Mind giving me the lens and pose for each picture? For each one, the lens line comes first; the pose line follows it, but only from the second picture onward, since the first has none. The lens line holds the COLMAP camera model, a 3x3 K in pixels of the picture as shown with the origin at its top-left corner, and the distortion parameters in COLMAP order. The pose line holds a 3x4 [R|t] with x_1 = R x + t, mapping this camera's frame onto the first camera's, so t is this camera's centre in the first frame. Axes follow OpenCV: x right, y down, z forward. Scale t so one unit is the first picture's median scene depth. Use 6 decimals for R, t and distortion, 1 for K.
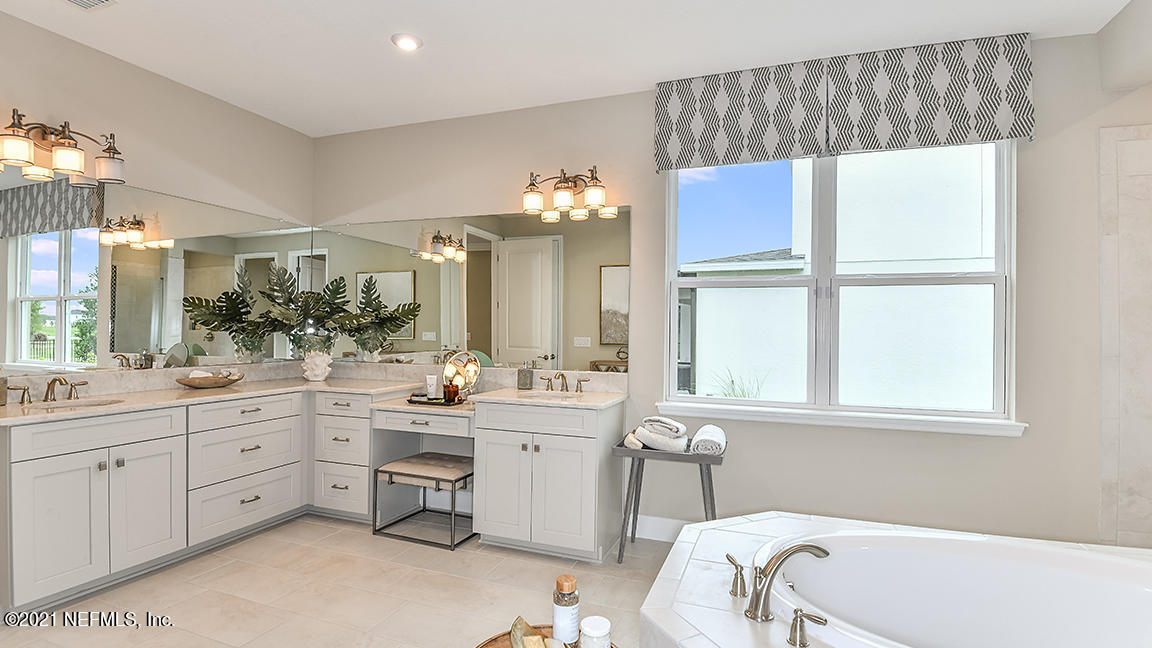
lens RADIAL K [[544.9, 0, 577.8], [0, 544.9, 329.4], [0, 0, 1]] dist [-0.001175, -0.024712]
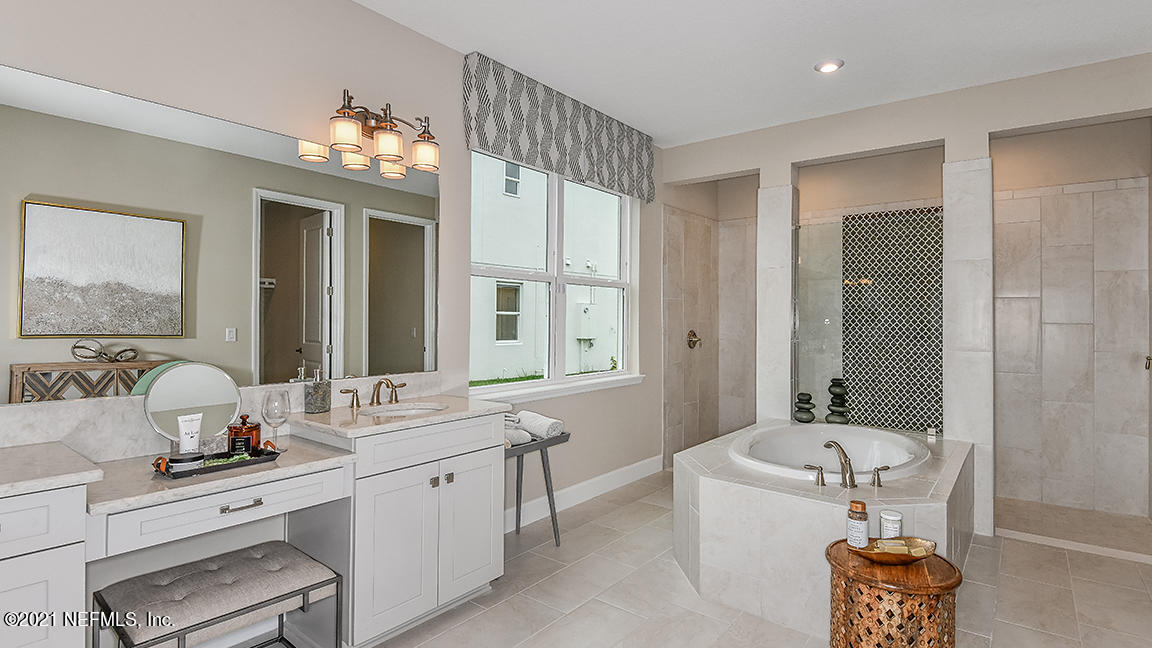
lens RADIAL K [[564.4, 0, 575.1], [0, 564.4, 308.3], [0, 0, 1]] dist [-0.000427, -0.028264]
pose [[0.308932, 0.005019, 0.951071, -0.644940], [-0.012014, 0.999927, -0.001374, -0.017452], [-0.951008, -0.011002, 0.308970, 0.494320]]
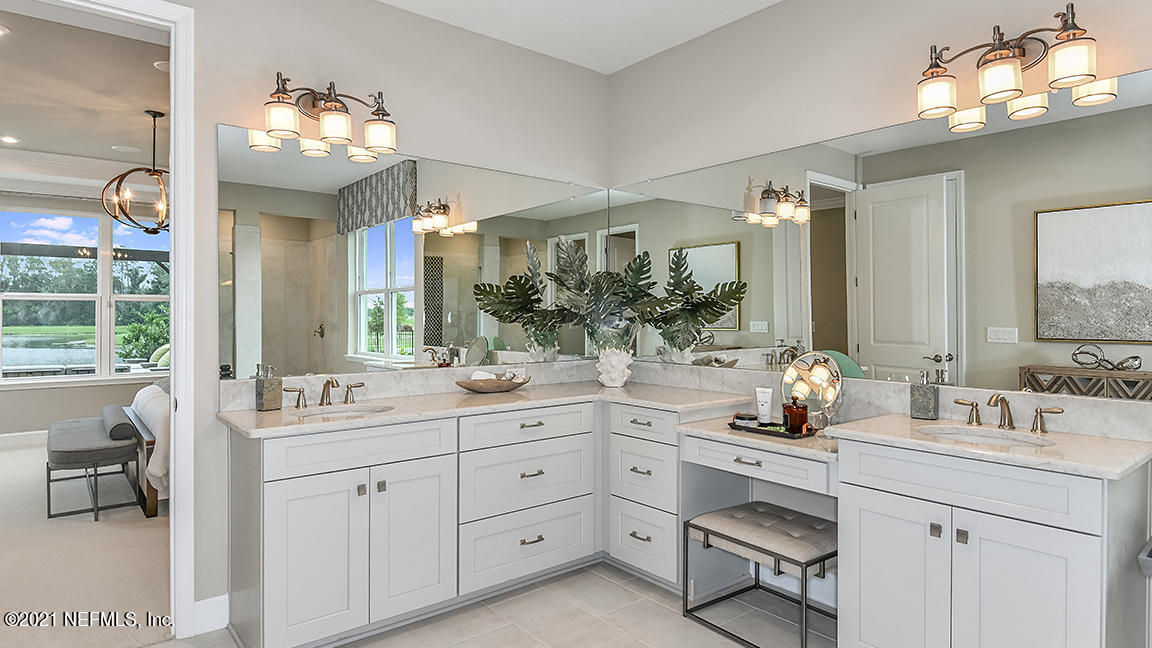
lens RADIAL K [[647.3, 0, 591.1], [0, 647.3, 306.1], [0, 0, 1]] dist [0.017224, -0.000731]
pose [[0.868187, -0.019527, -0.495853, -0.057927], [0.010858, 0.999734, -0.020360, -0.001104], [0.496119, 0.012292, 0.868168, 0.208890]]
